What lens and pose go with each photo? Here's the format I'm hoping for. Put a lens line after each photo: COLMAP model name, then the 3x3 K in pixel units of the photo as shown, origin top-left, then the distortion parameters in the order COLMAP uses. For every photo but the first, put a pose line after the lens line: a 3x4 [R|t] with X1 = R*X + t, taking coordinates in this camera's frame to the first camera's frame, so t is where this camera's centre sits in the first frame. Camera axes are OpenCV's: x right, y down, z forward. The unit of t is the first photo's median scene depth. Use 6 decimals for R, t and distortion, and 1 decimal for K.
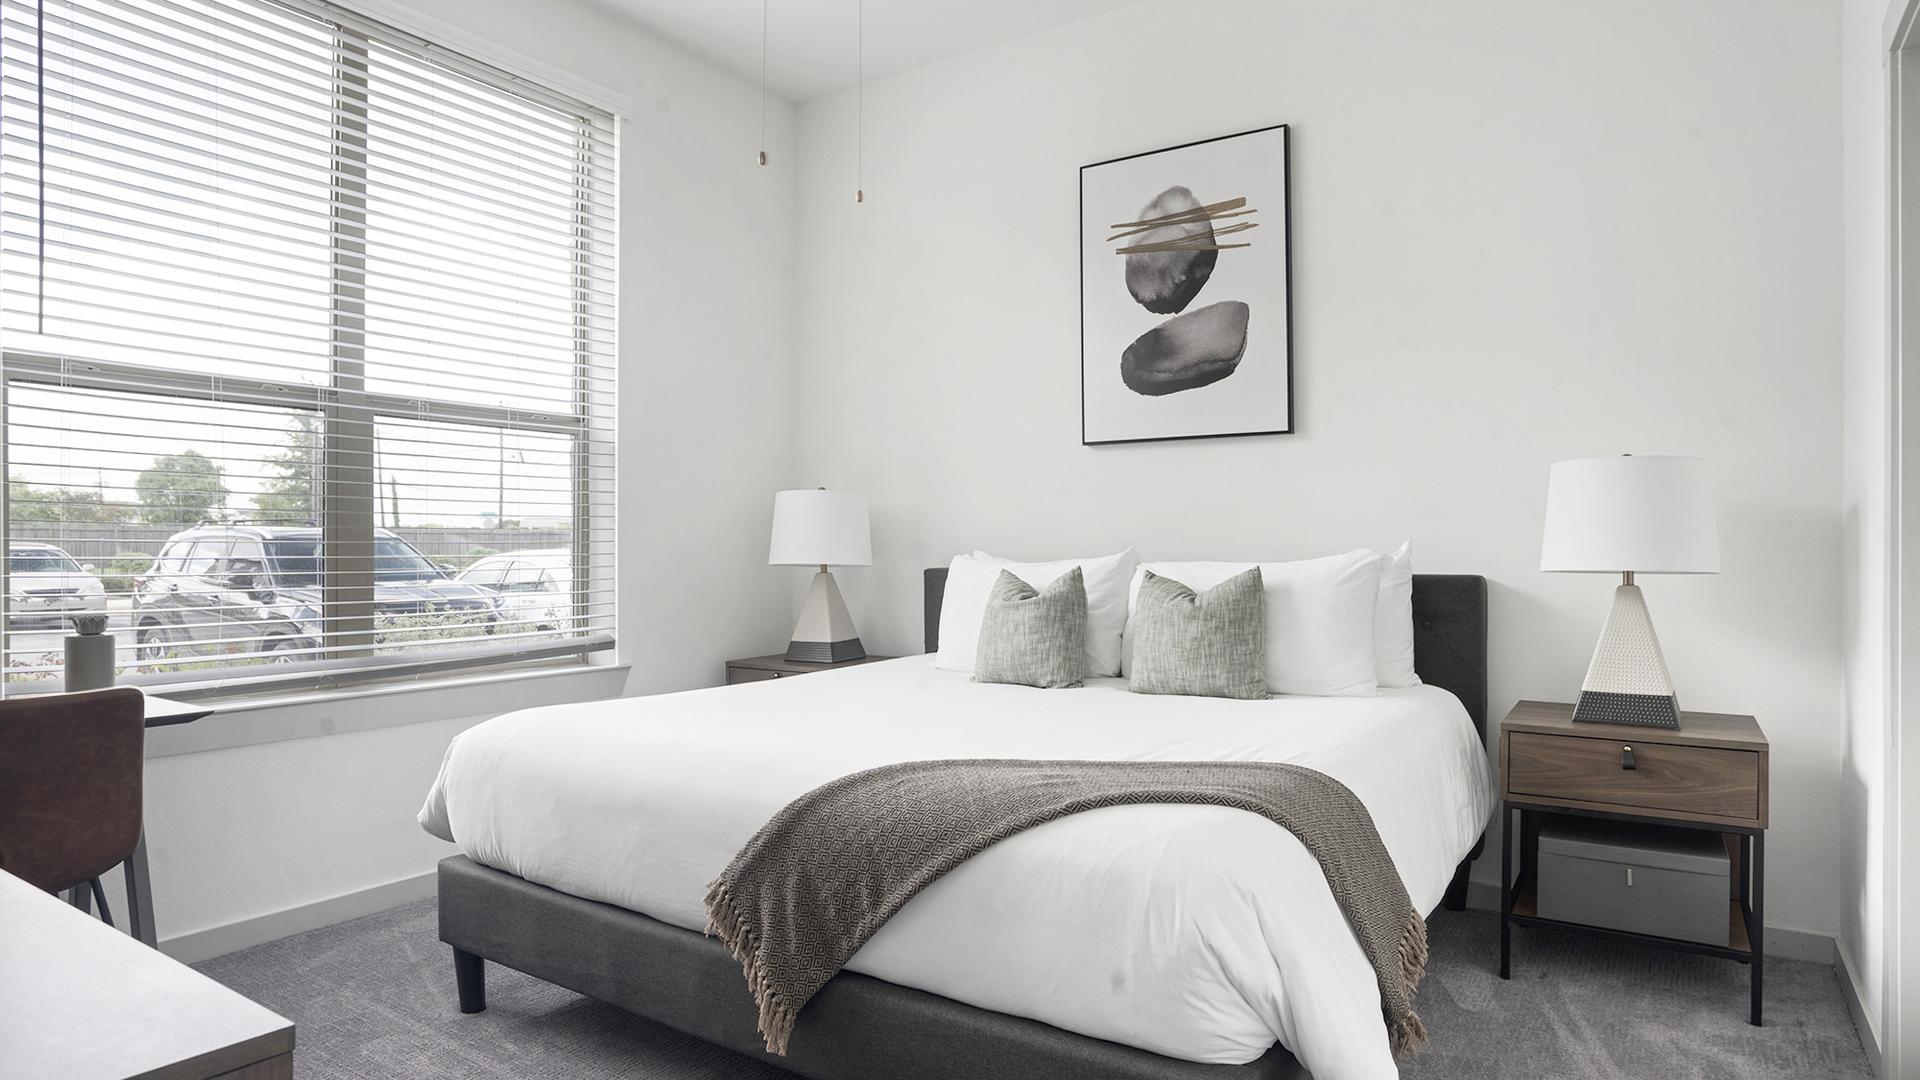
lens RADIAL K [[1101.7, 0, 960.0], [0, 1101.7, 540.0], [0, 0, 1]] dist [-0.003211, 0.000723]
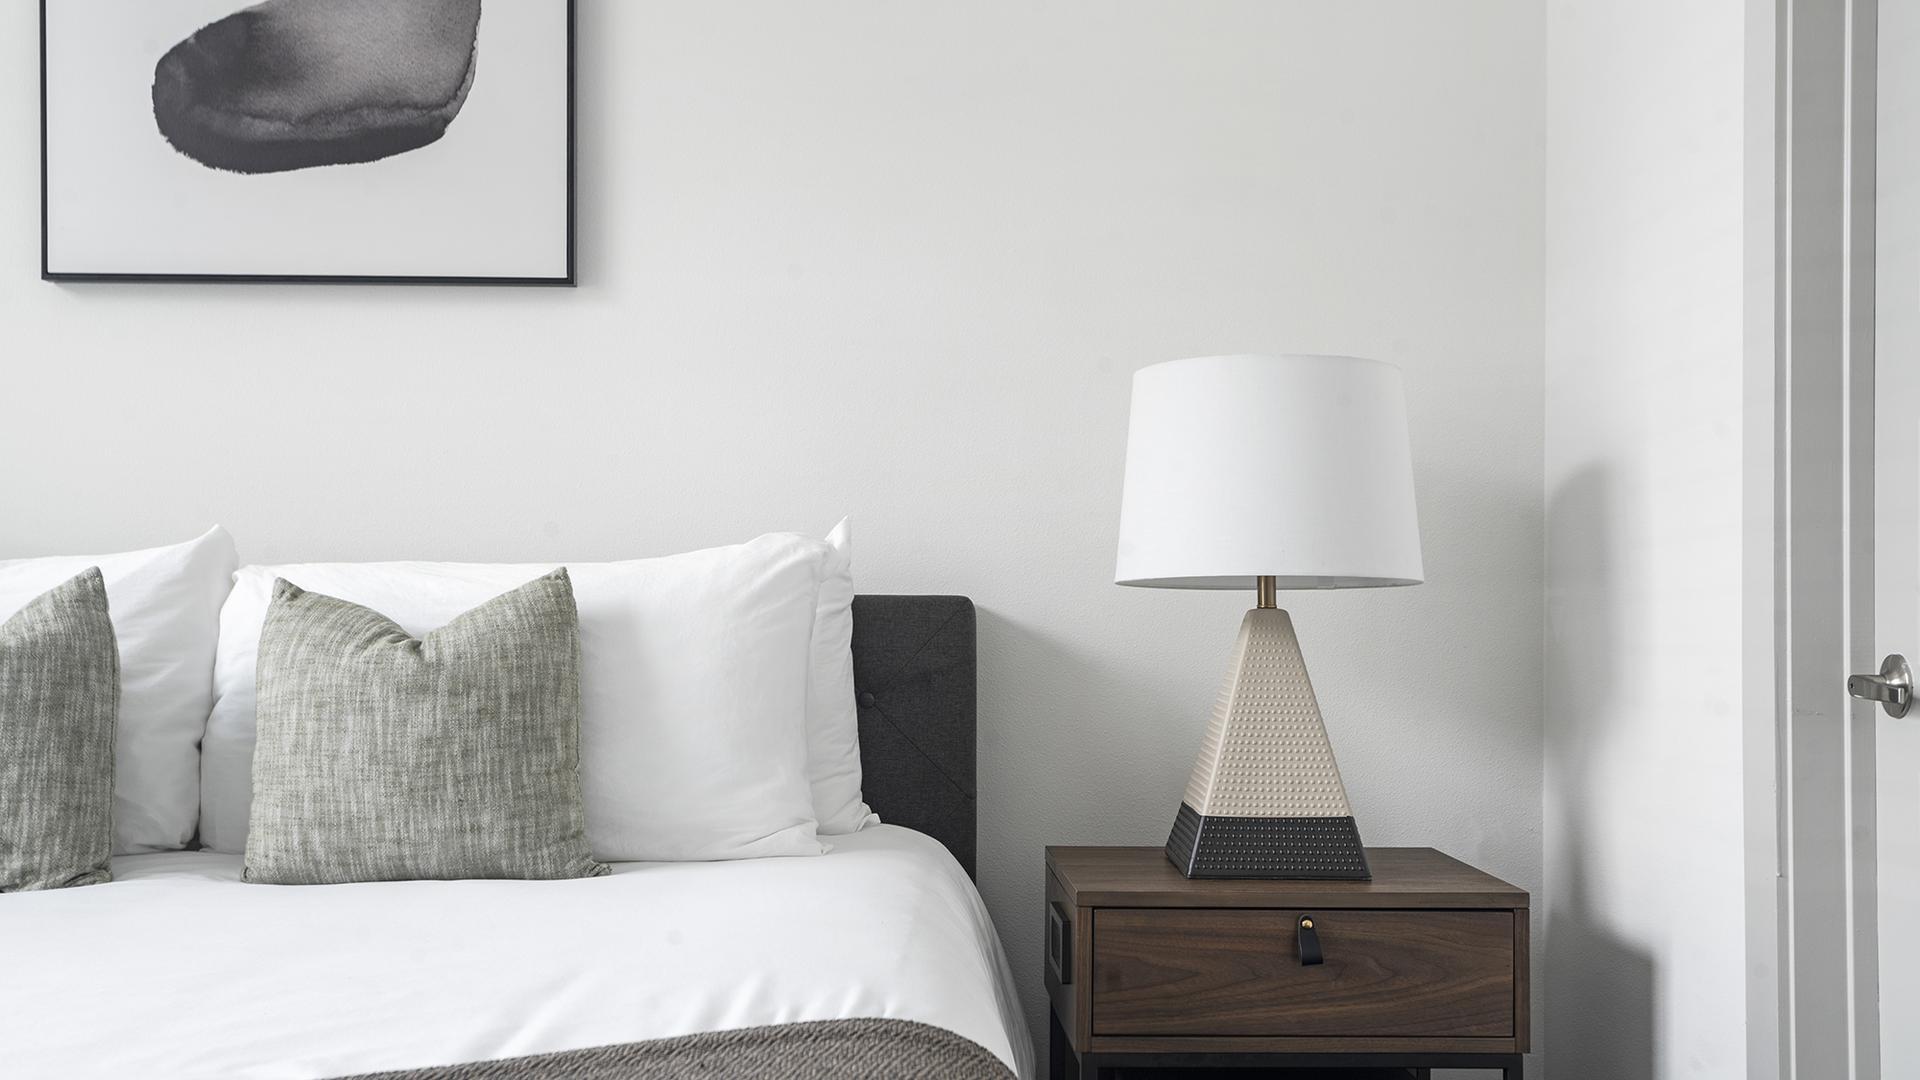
lens RADIAL K [[2193.3, 0, 960.0], [0, 2193.3, 540.0], [0, 0, 1]] dist [-0.007257, 0.286696]
pose [[0.826547, 0.021593, 0.562454, -0.083356], [-0.011203, 0.999697, -0.021916, 0.029864], [-0.562757, 0.011813, 0.826538, 0.205050]]
